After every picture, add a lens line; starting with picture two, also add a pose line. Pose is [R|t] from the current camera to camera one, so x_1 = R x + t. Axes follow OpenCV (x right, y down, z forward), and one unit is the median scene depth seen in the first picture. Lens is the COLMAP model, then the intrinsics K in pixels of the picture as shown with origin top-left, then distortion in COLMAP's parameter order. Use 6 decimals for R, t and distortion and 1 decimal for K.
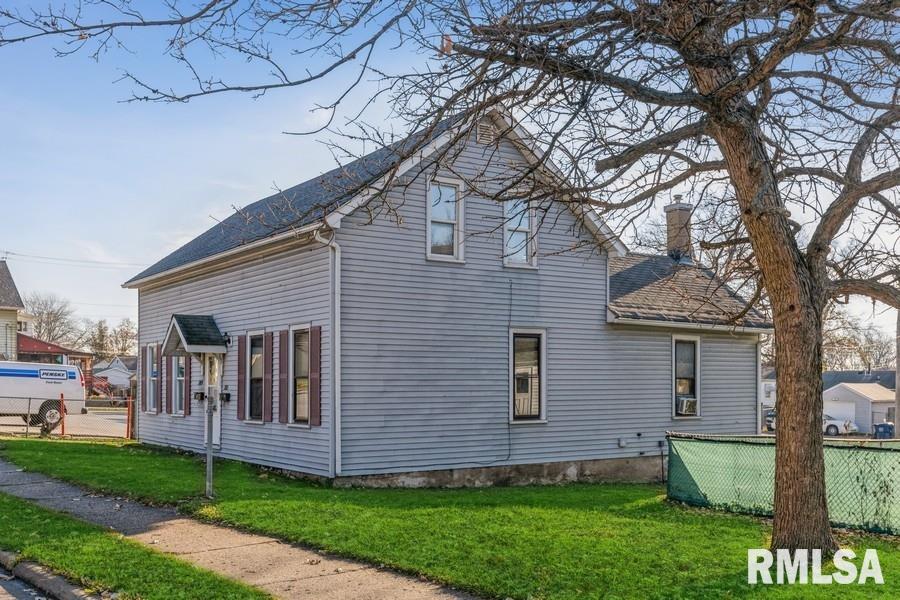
lens RADIAL K [[909.2, 0, 449.0], [0, 909.2, 380.6], [0, 0, 1]] dist [-0.001298, -0.004746]
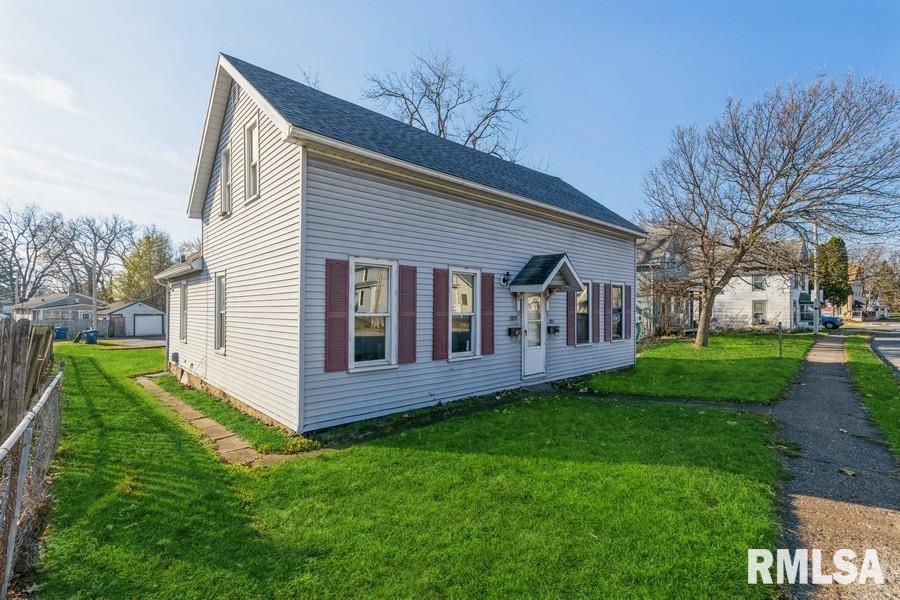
lens RADIAL K [[413.4, 0, 451.7], [0, 413.4, 305.6], [0, 0, 1]] dist [-0.000217, 0.000014]
pose [[-0.144551, -0.003718, 0.989490, -0.767667], [-0.013925, 0.999902, 0.001723, -0.012236], [-0.989399, -0.013529, -0.144588, 1.219380]]
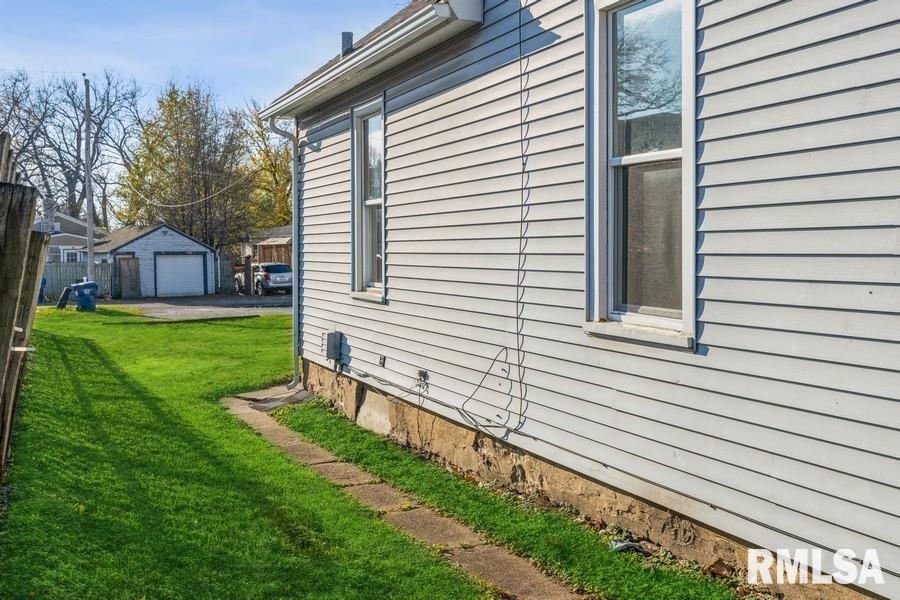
lens RADIAL K [[905.5, 0, 449.7], [0, 905.5, 268.4], [0, 0, 1]] dist [0.002570, 0.005803]
pose [[0.175774, -0.034201, 0.983836, -0.494480], [-0.001093, 0.999389, 0.034937, 0.021904], [-0.984430, -0.007216, 0.175629, 1.425008]]
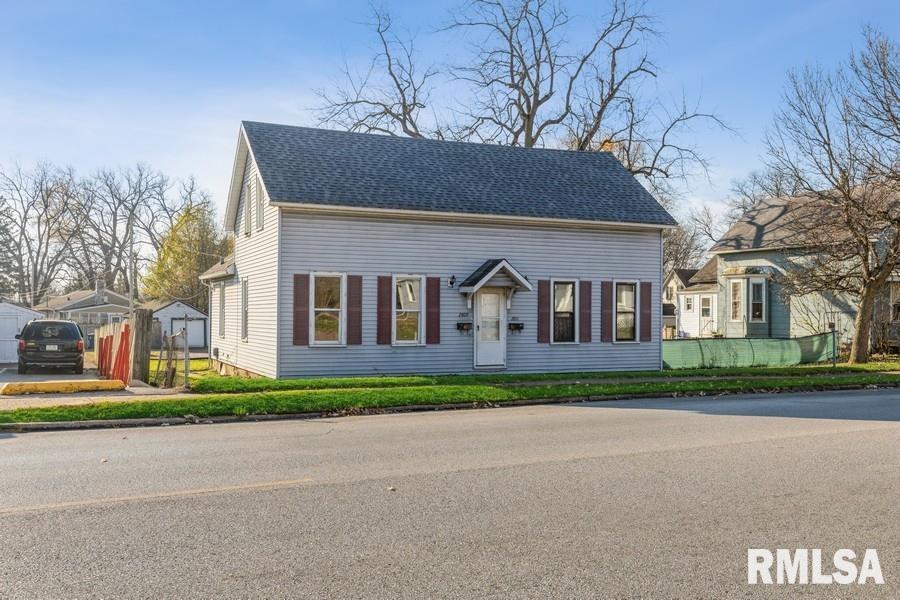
lens RADIAL K [[866.3, 0, 450.1], [0, 866.3, 321.0], [0, 0, 1]] dist [-0.004997, -0.001716]
pose [[0.186915, -0.017958, 0.982212, -1.469932], [-0.014409, 0.999675, 0.021019, -0.013836], [-0.982270, -0.018082, 0.186595, 0.871411]]
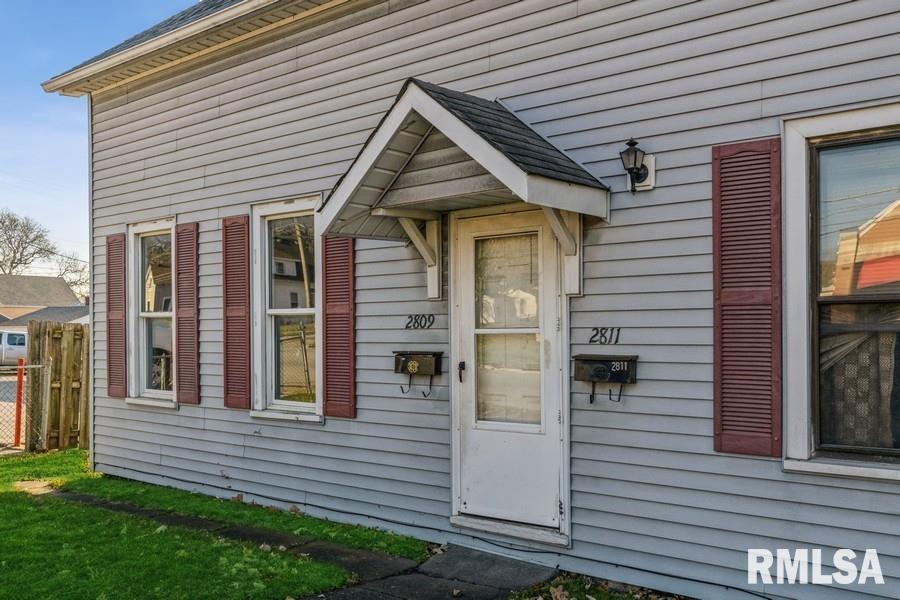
lens RADIAL K [[866.3, 0, 450.1], [0, 866.3, 321.0], [0, 0, 1]] dist [-0.004997, -0.001716]
pose [[0.967095, -0.012928, 0.254088, -0.367004], [0.012751, 0.999916, 0.002346, 0.001625], [-0.254097, 0.000971, 0.967178, 0.752545]]
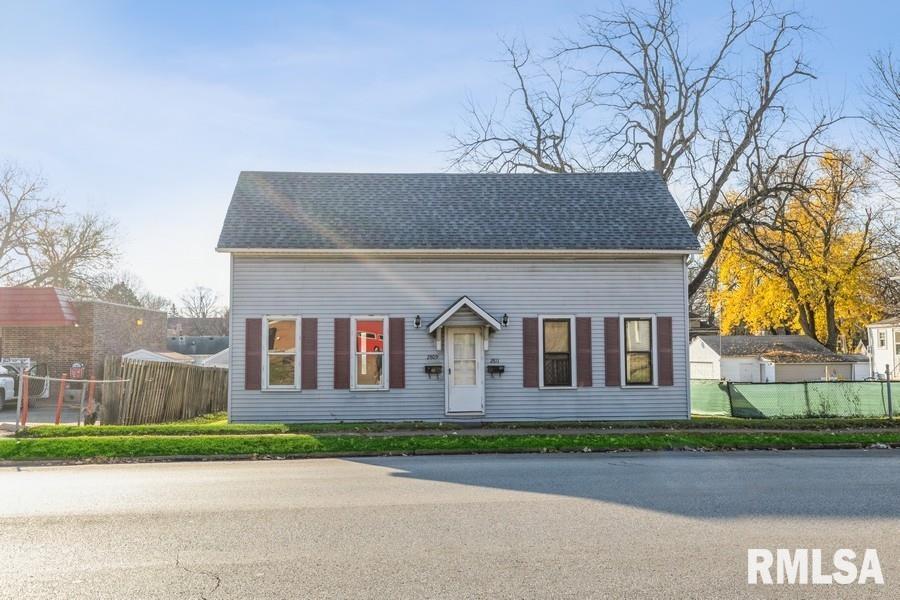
lens RADIAL K [[881.1, 0, 450.0], [0, 881.1, 300.0], [0, 0, 1]] dist [0.000401, 0.003483]
pose [[0.511649, 0.039399, 0.858291, -1.257839], [0.002392, 0.998879, -0.047279, -0.017273], [-0.859191, 0.026244, 0.510981, 0.475907]]
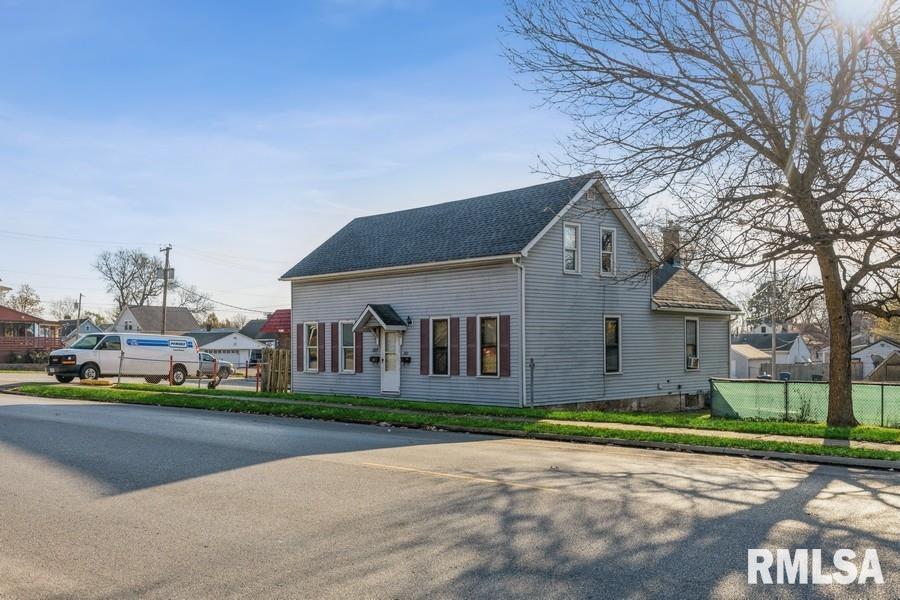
lens RADIAL K [[888.7, 0, 451.9], [0, 888.7, 346.7], [0, 0, 1]] dist [-0.001206, 0.002227]
pose [[0.987601, -0.007969, 0.156783, -0.403268], [0.007255, 0.999961, 0.005129, -0.010365], [-0.156818, -0.003928, 0.987620, -0.456140]]
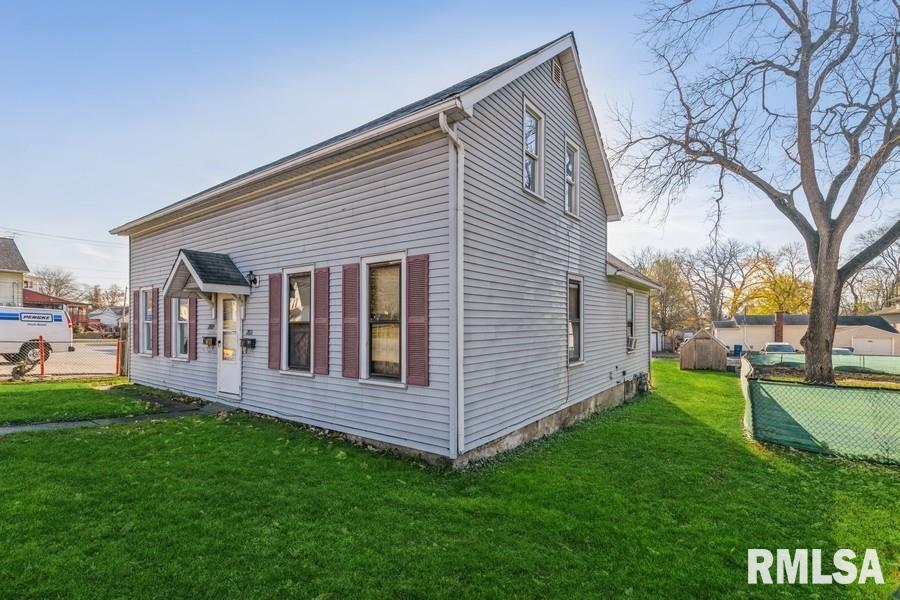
lens RADIAL K [[418.5, 0, 450.9], [0, 418.5, 324.3], [0, 0, 1]] dist [0.002455, 0.000942]
pose [[0.944493, -0.001714, 0.328526, -0.194390], [-0.000722, 0.999973, 0.007295, -0.003757], [-0.328530, -0.007127, 0.944467, 0.543931]]
